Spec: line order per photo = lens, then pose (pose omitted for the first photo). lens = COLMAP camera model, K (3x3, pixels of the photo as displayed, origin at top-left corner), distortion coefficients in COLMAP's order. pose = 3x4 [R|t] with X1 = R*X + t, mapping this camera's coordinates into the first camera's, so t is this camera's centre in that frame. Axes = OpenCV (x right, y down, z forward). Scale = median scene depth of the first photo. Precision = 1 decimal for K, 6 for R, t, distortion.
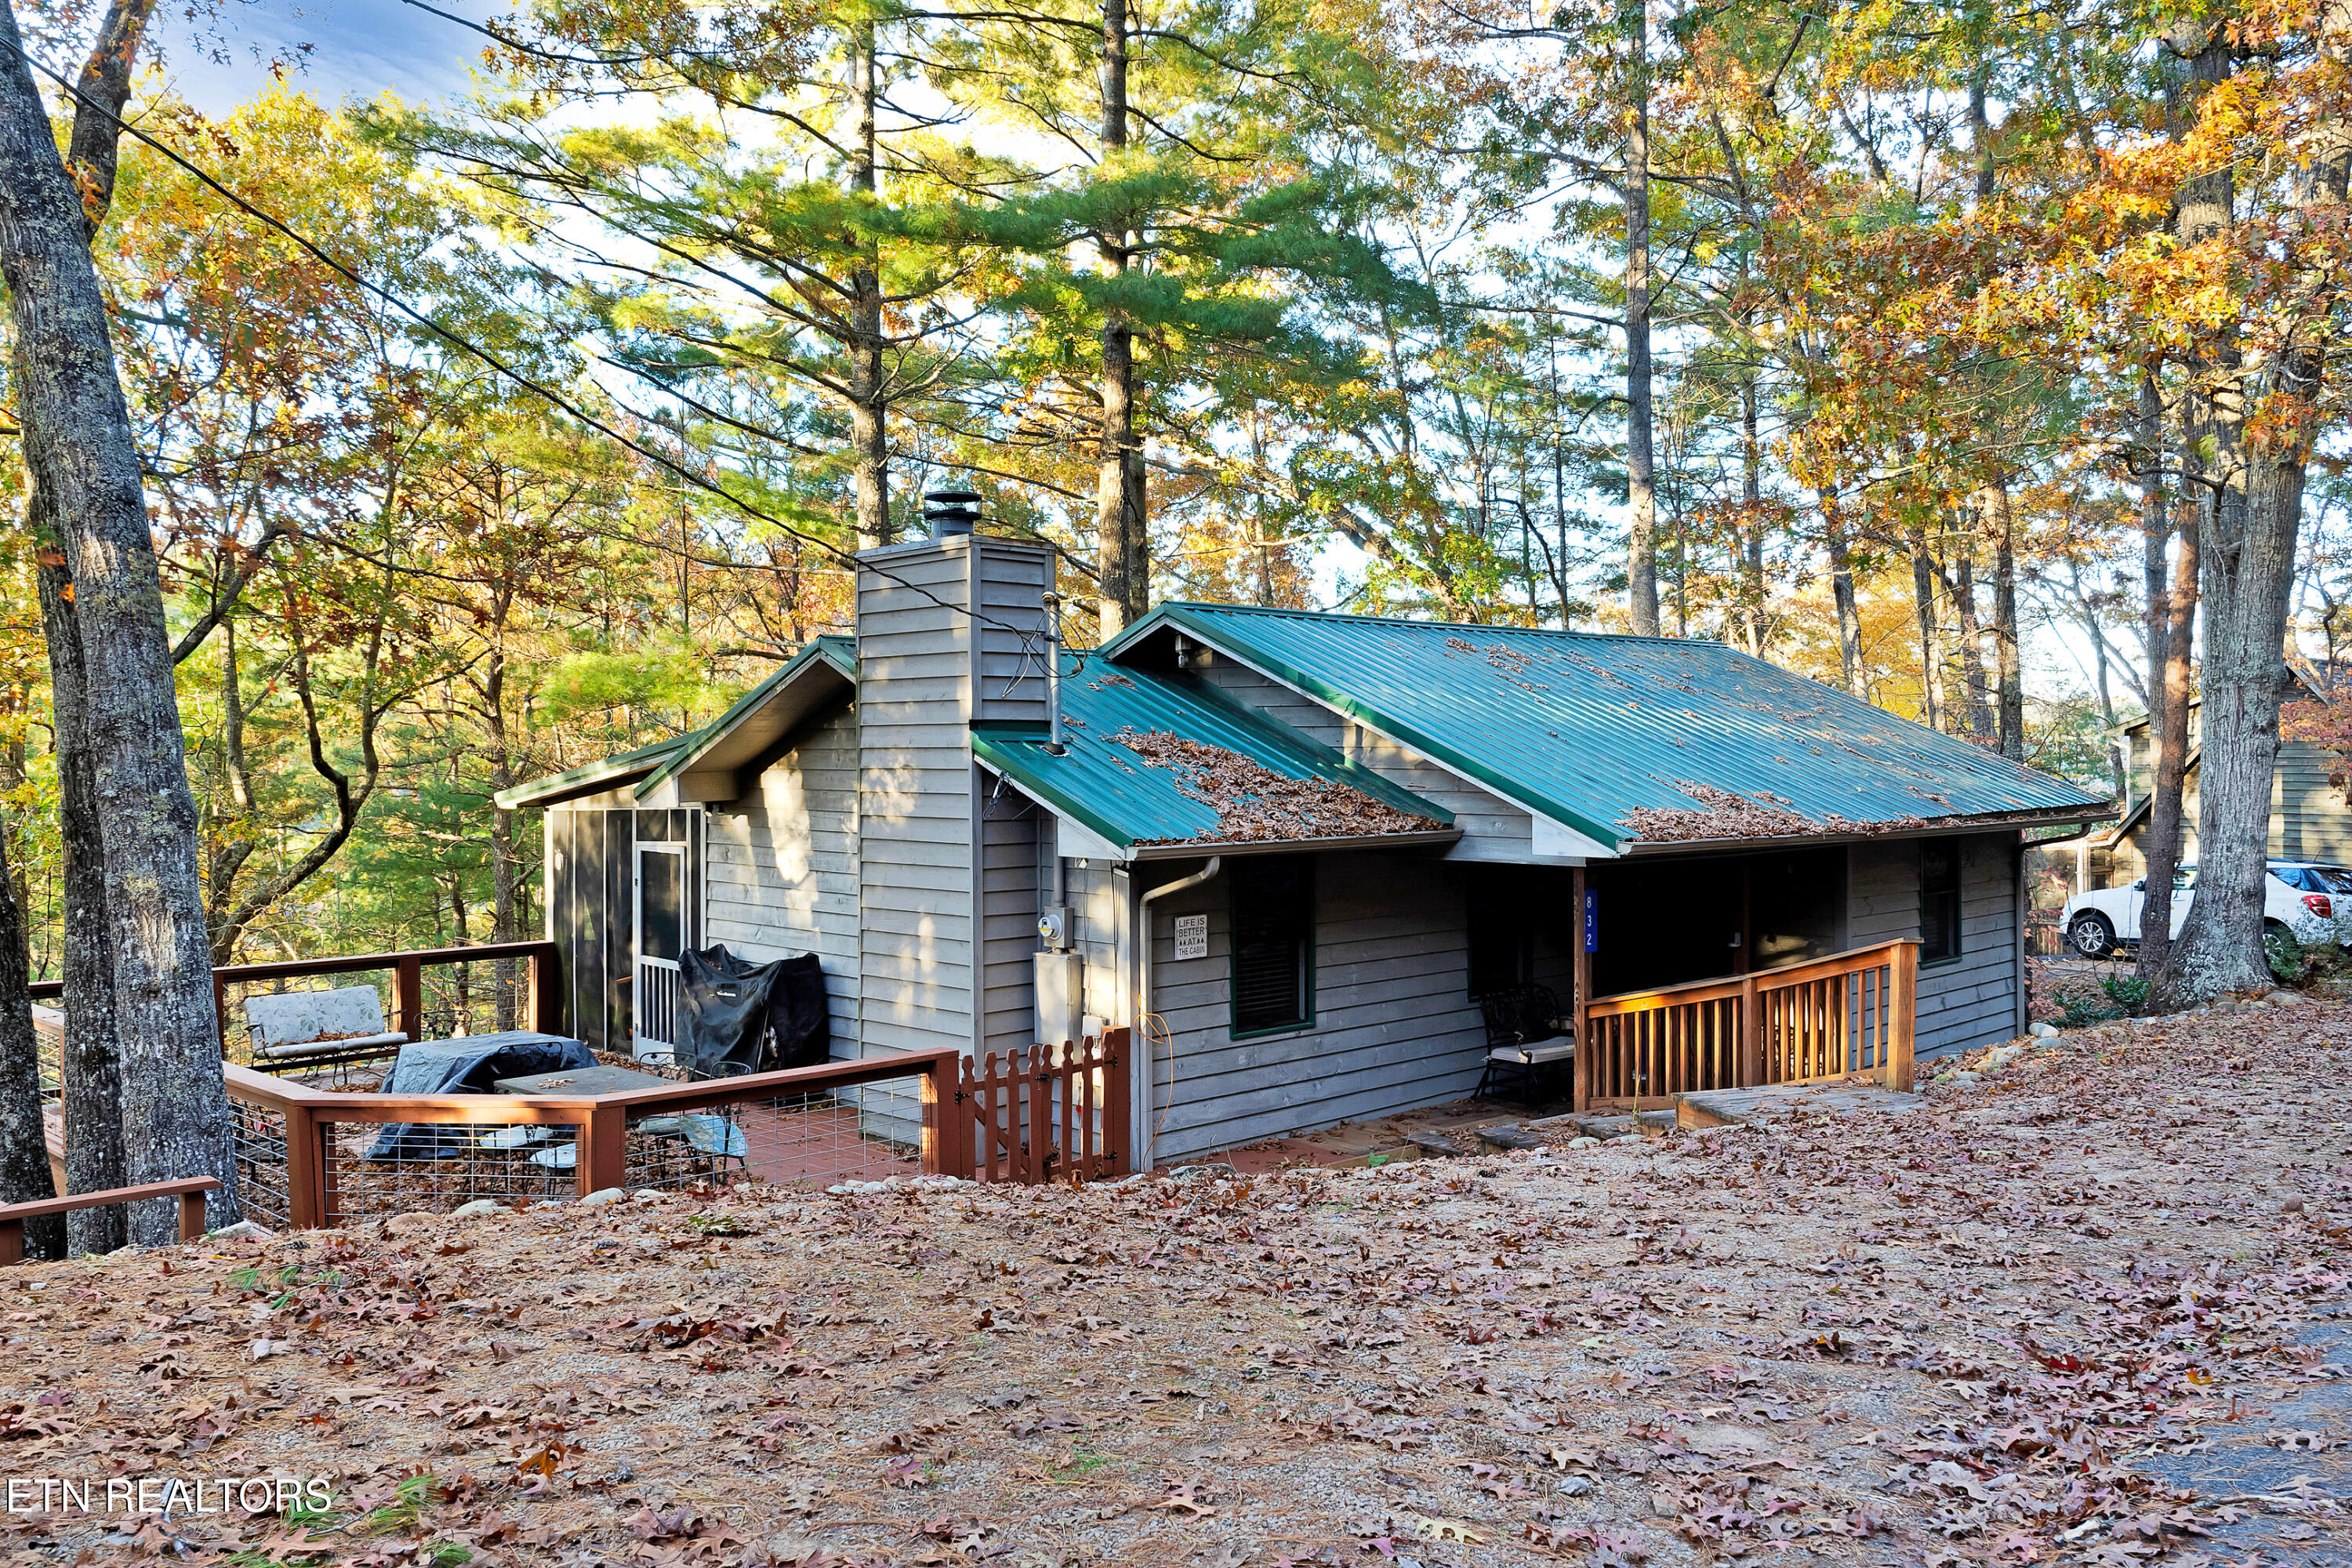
lens RADIAL K [[1845.5, 0, 1176.0], [0, 1845.5, 784.0], [0, 0, 1]] dist [0.003711, 0.002938]
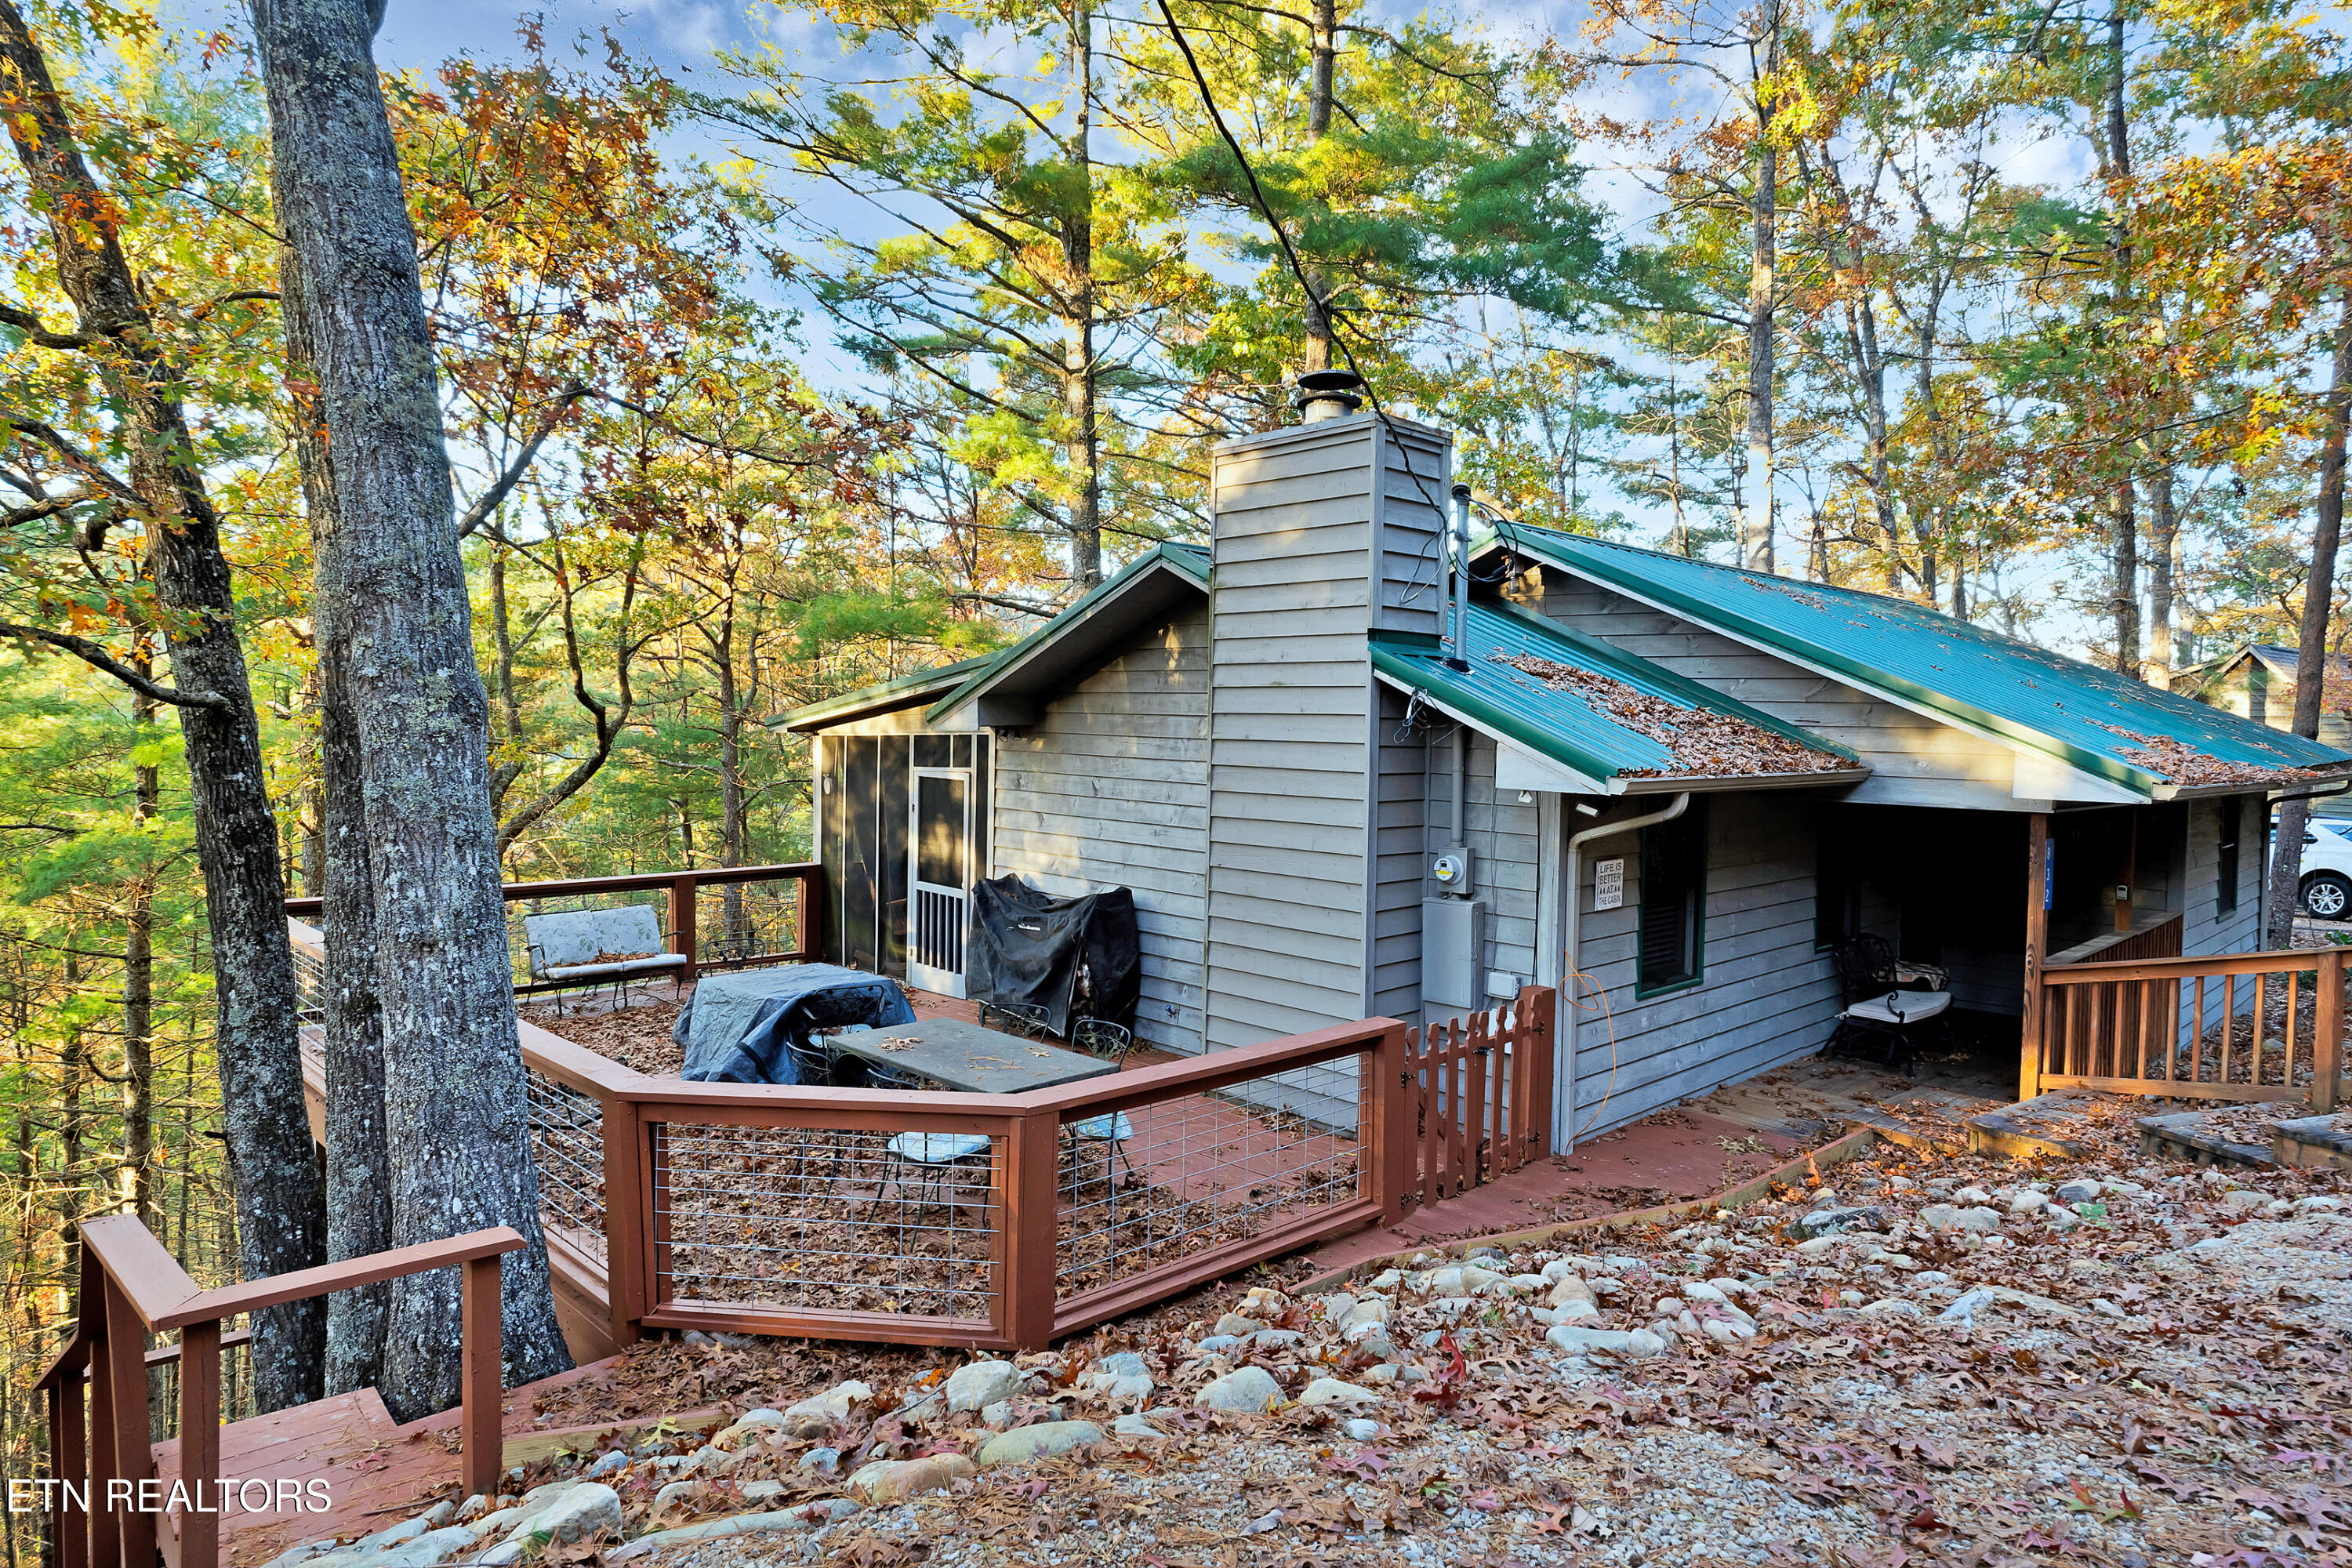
lens RADIAL K [[1381.1, 0, 1176.0], [0, 1381.1, 784.0], [0, 0, 1]] dist [-0.000603, -0.000824]
pose [[0.999697, 0.020943, -0.012925, -0.183490], [-0.020534, 0.999309, 0.030981, 0.018827], [0.013565, -0.030706, 0.999436, 0.335347]]
